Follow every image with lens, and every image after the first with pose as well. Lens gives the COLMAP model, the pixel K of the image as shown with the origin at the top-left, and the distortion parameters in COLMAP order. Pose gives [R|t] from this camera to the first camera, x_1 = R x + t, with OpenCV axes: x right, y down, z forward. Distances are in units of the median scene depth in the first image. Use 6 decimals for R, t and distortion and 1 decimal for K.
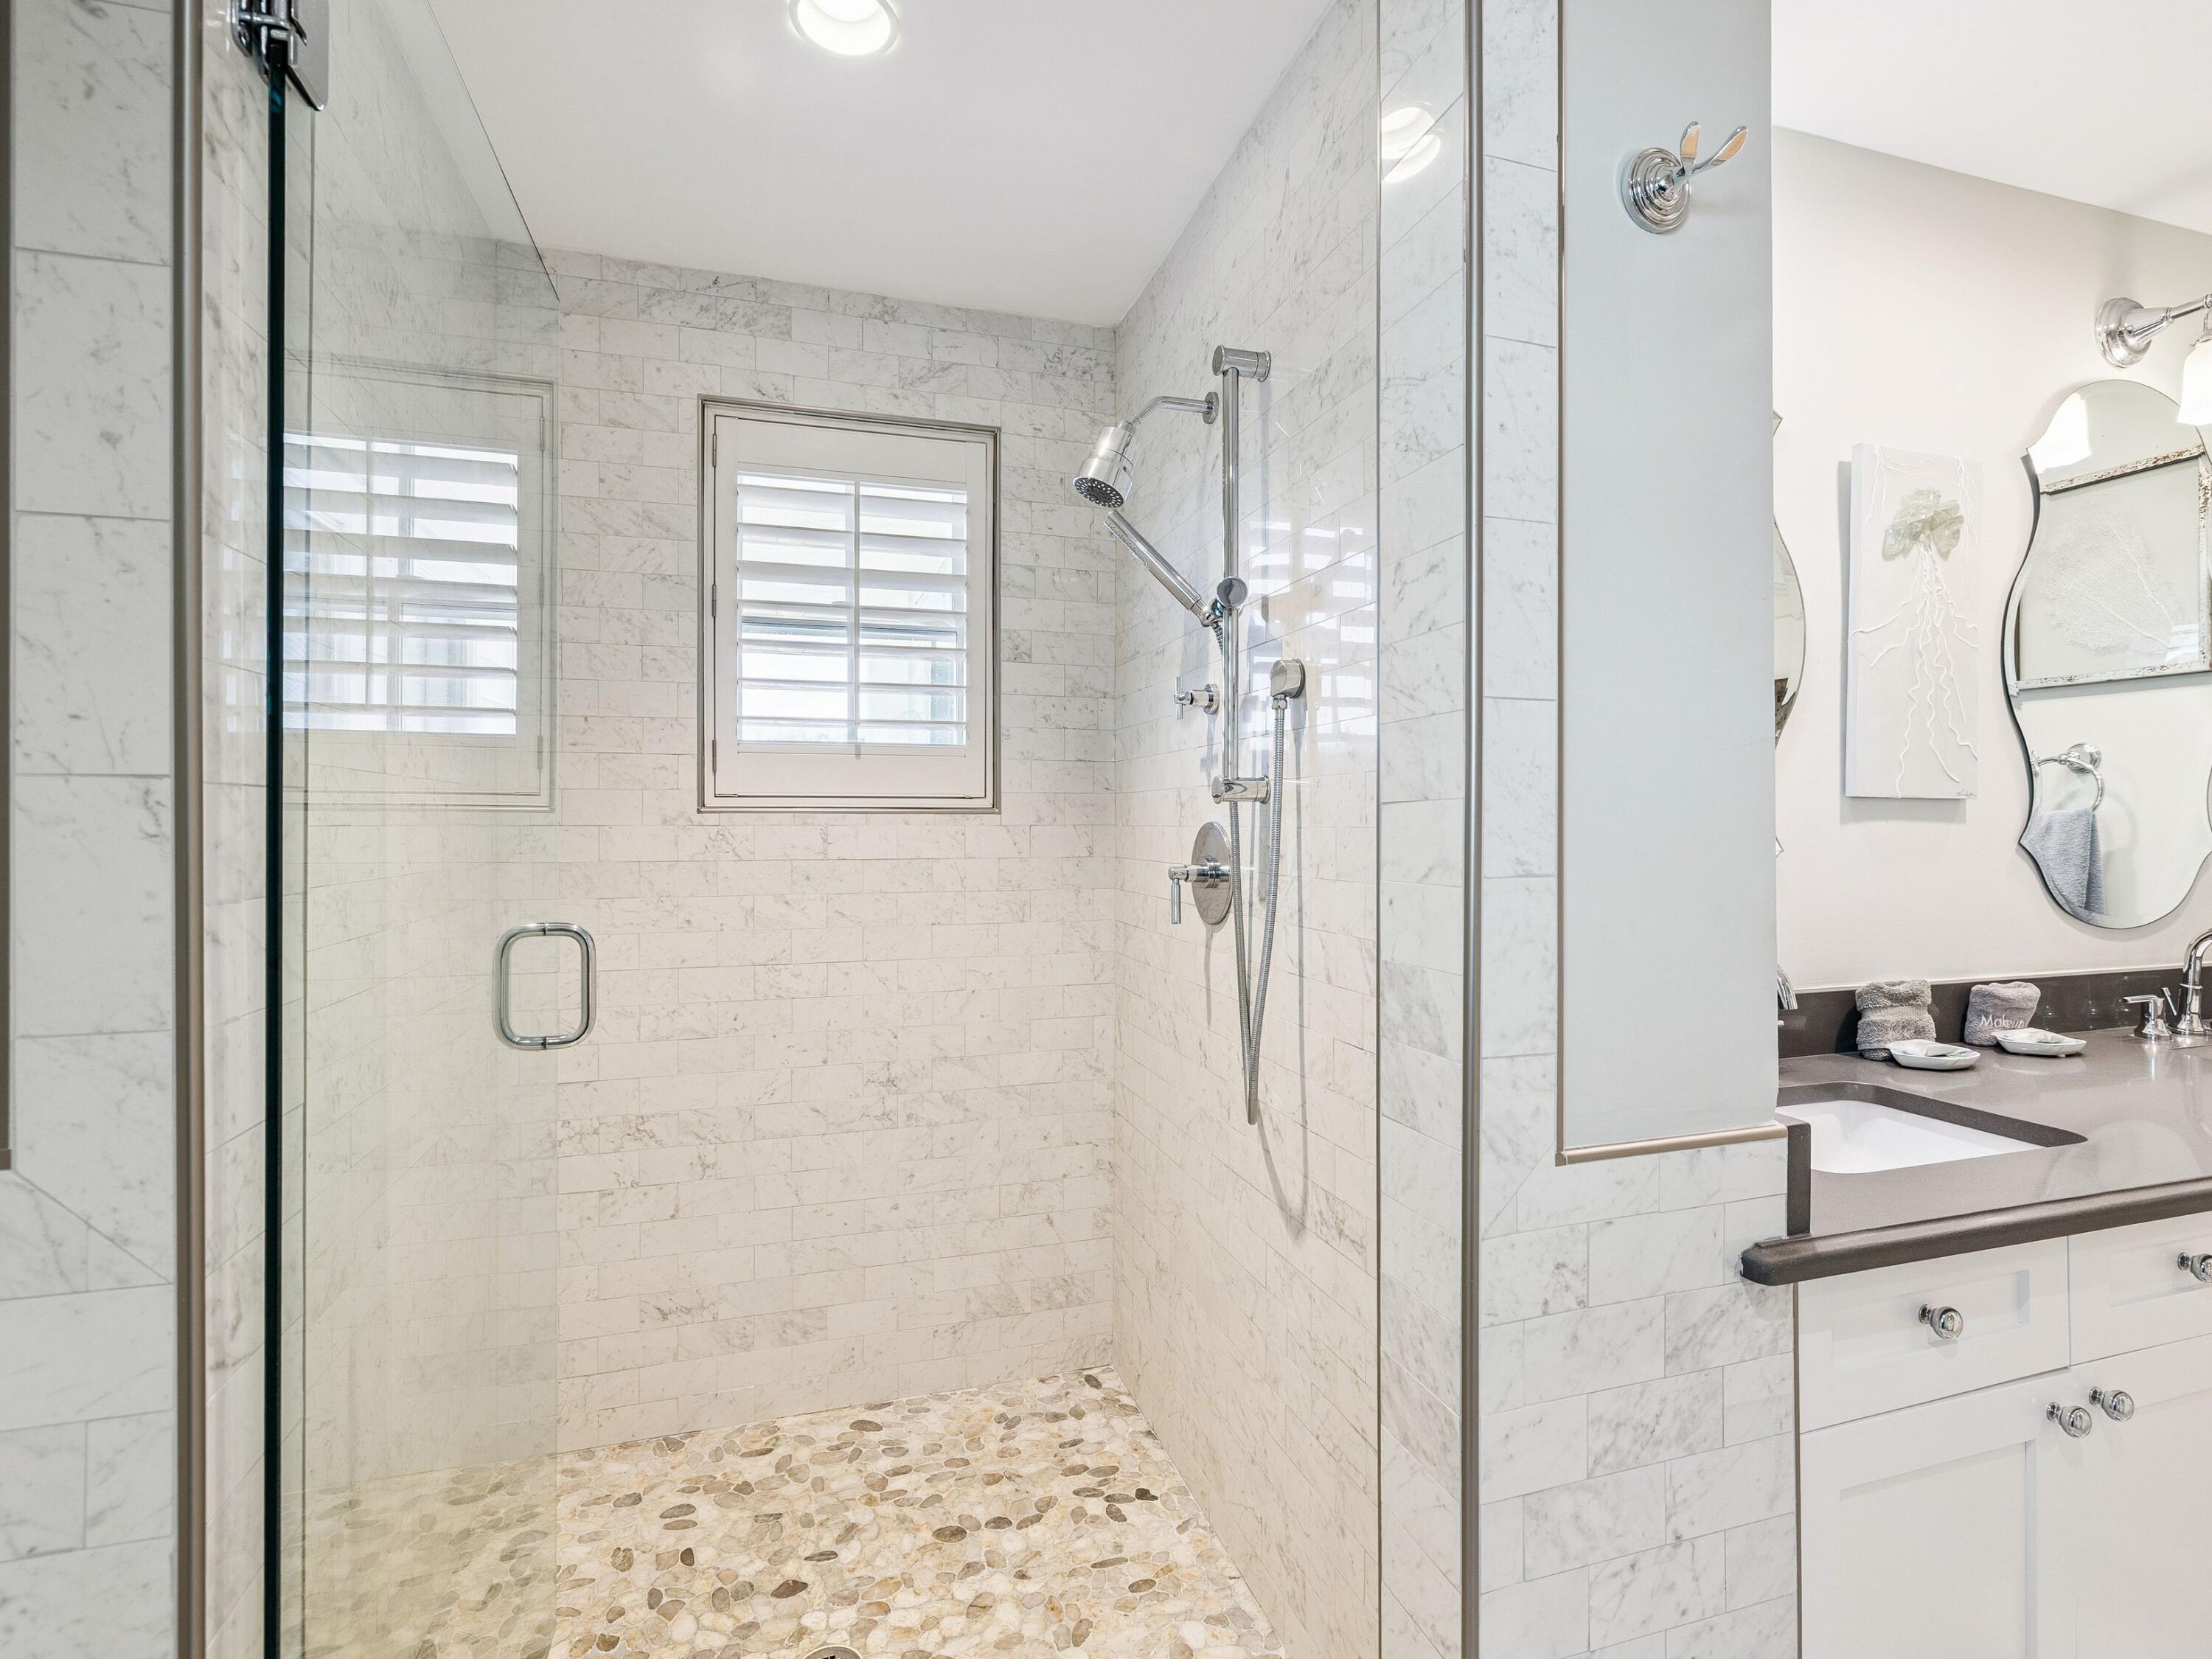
lens RADIAL K [[1048.0, 0, 1101.4], [0, 1048.0, 821.6], [0, 0, 1]] dist [0.000996, 0.001085]
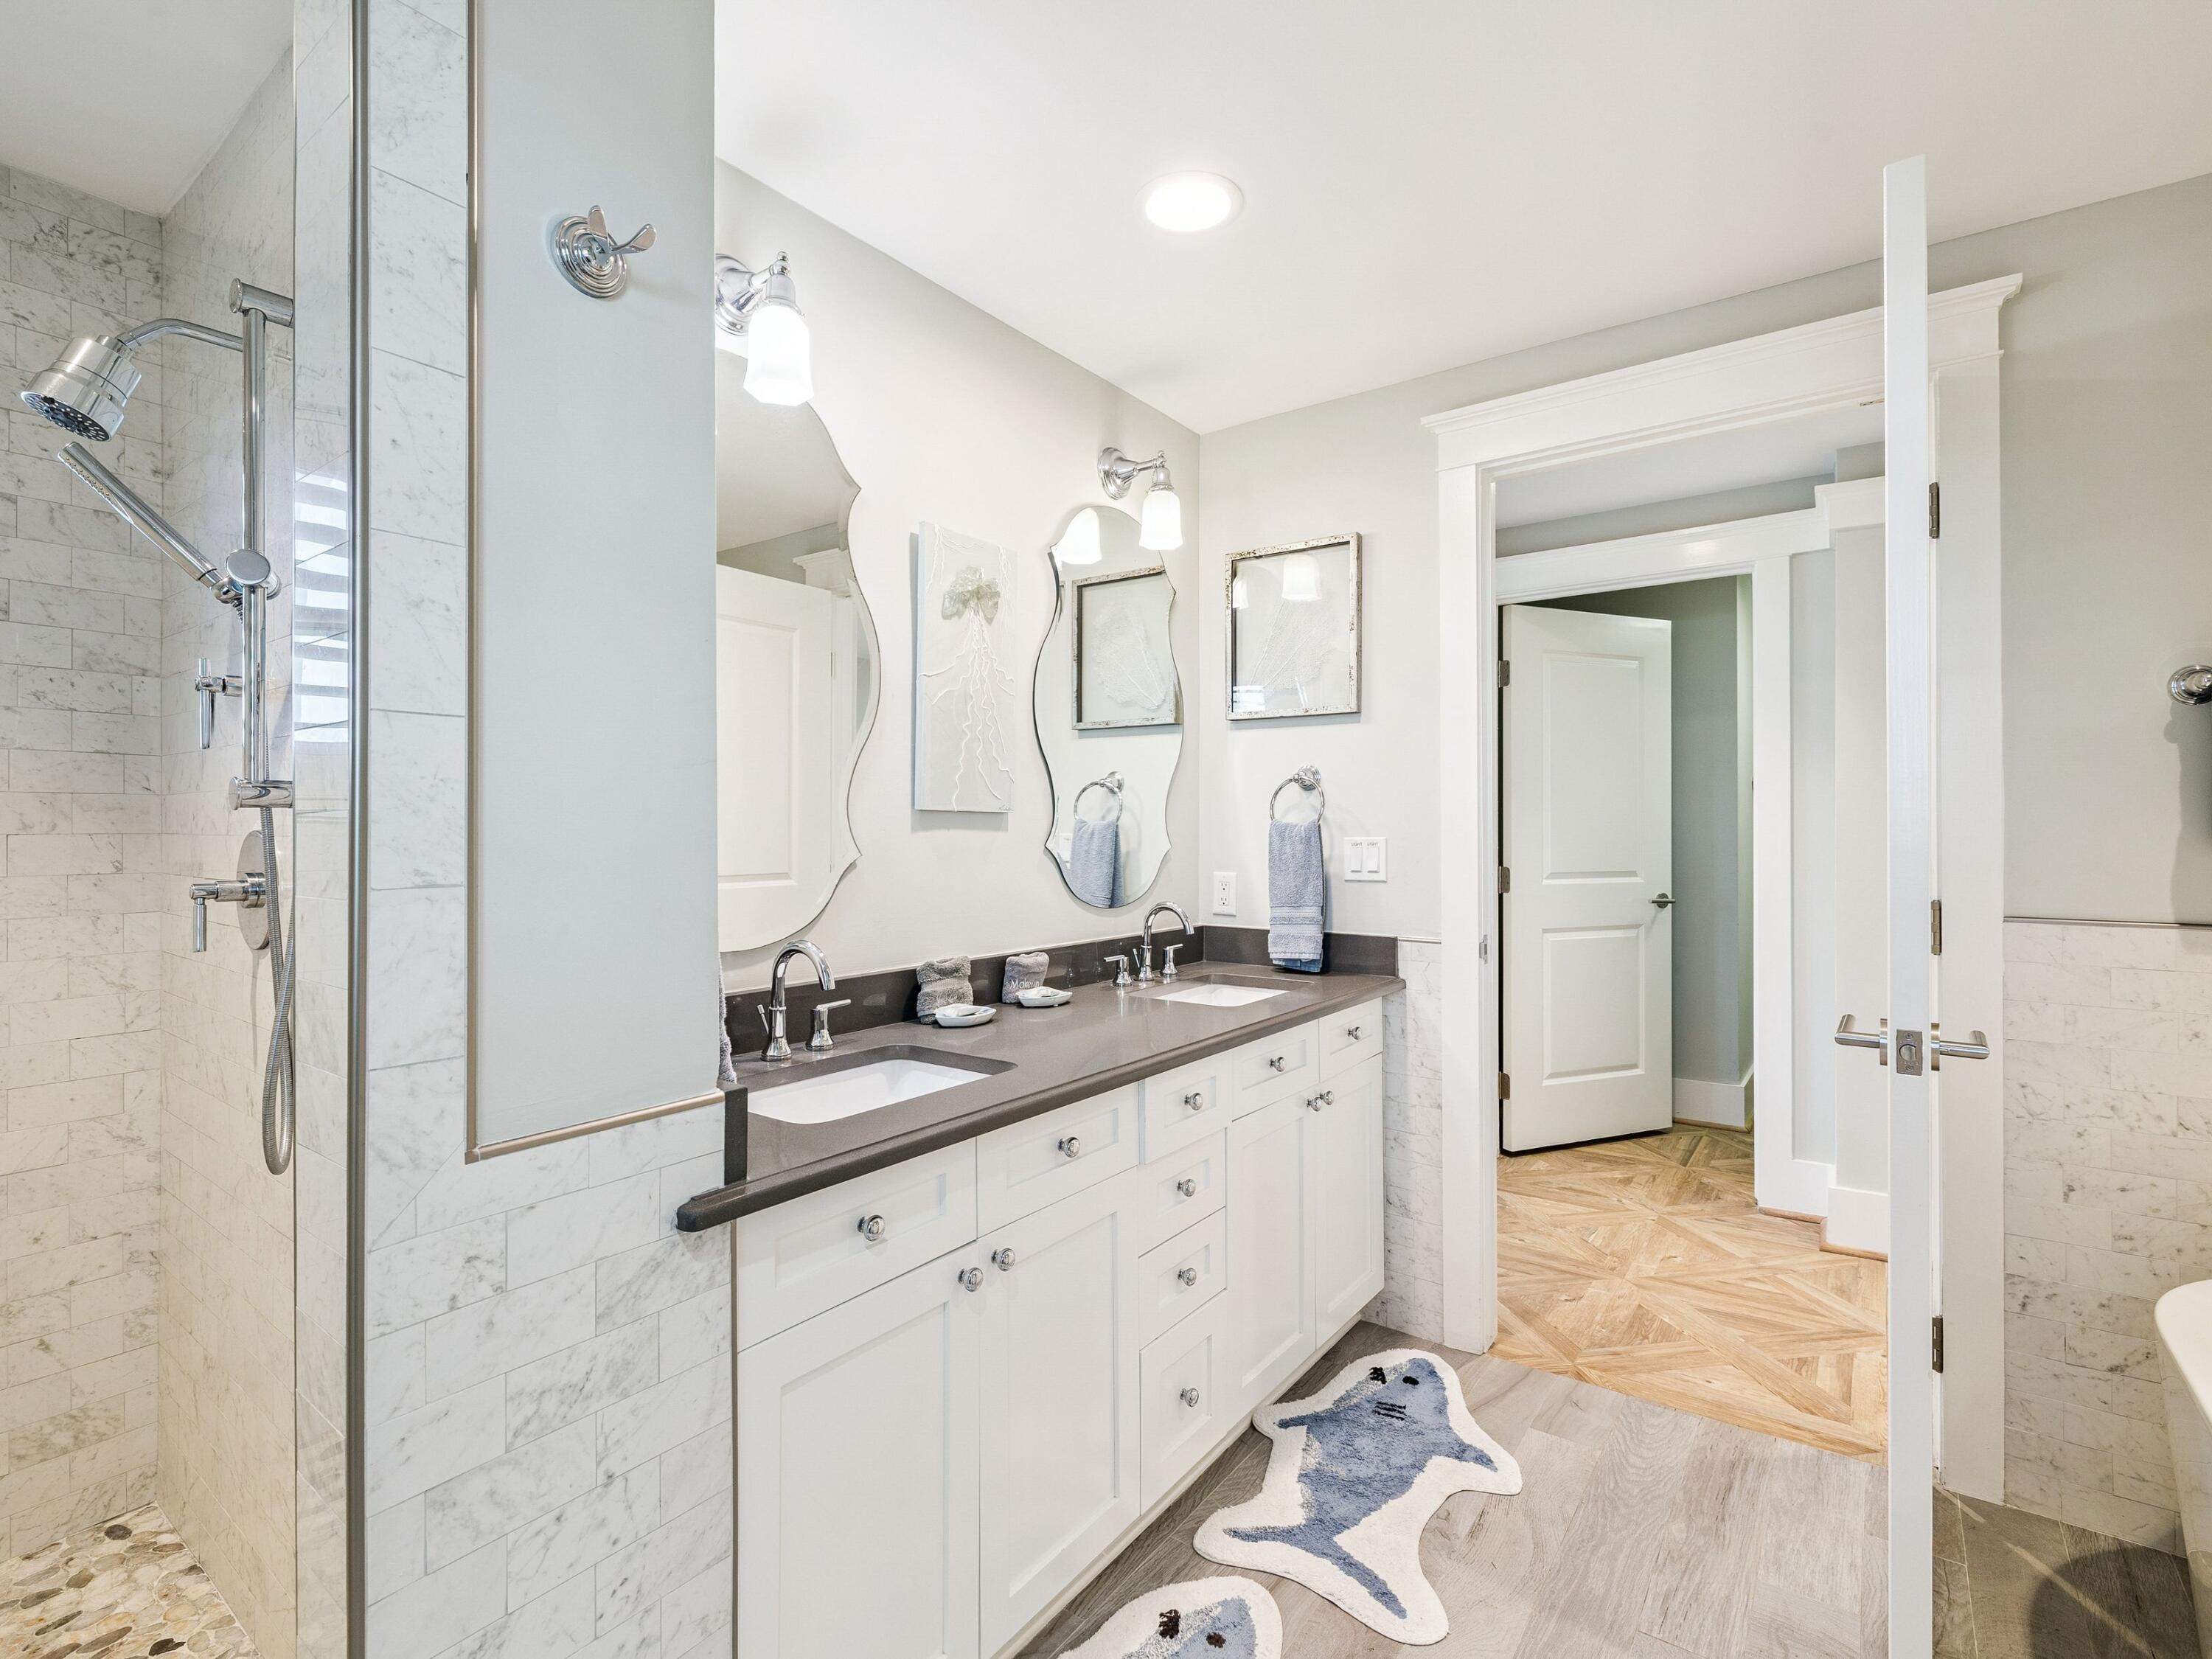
lens RADIAL K [[1045.2, 0, 1106.0], [0, 1045.2, 829.5], [0, 0, 1]] dist [0.000486, 0.000644]
pose [[0.810564, 0.000015, 0.585650, 0.192536], [-0.001342, 0.999997, 0.001831, -0.003757], [-0.585648, -0.002270, 0.810562, -0.120589]]
